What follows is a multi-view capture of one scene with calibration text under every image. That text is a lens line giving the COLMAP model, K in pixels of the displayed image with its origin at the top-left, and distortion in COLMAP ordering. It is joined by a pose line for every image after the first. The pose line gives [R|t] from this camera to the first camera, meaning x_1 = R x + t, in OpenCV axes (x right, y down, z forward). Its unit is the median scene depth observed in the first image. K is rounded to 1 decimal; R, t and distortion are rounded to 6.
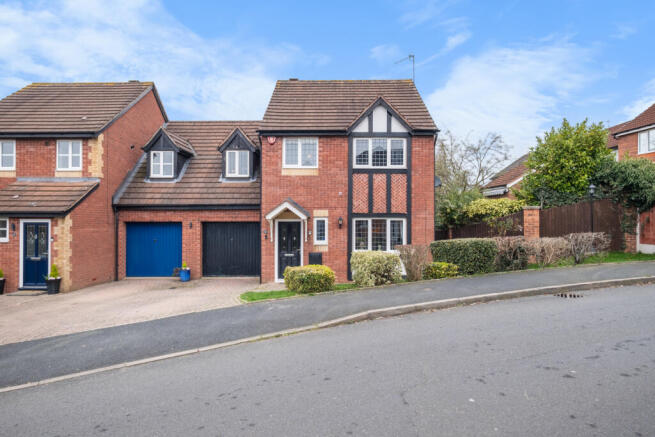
lens RADIAL K [[407.6, 0, 326.9], [0, 407.6, 211.3], [0, 0, 1]] dist [0.001414, 0.003187]
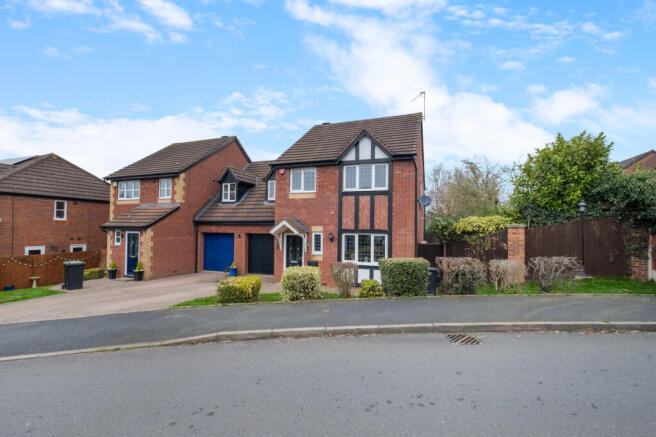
lens RADIAL K [[285.0, 0, 328.0], [0, 285.0, 218.5], [0, 0, 1]] dist [-0.002744, -0.000629]
pose [[0.945904, 0.000426, -0.324446, 0.292302], [-0.003838, 0.999944, -0.009878, -0.018088], [0.324424, 0.010589, 0.945853, 0.201143]]
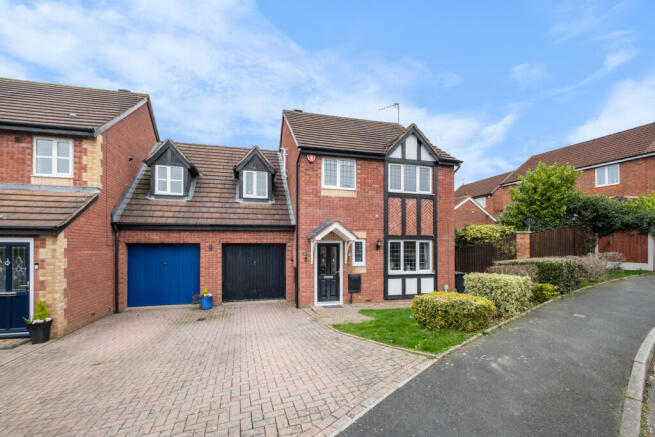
lens RADIAL K [[292.4, 0, 330.5], [0, 292.4, 240.9], [0, 0, 1]] dist [-0.001721, -0.000610]
pose [[0.960490, 0.005573, 0.278259, -0.283795], [-0.007274, 0.999961, 0.005080, 0.016209], [-0.278220, -0.006903, 0.960493, 0.323676]]
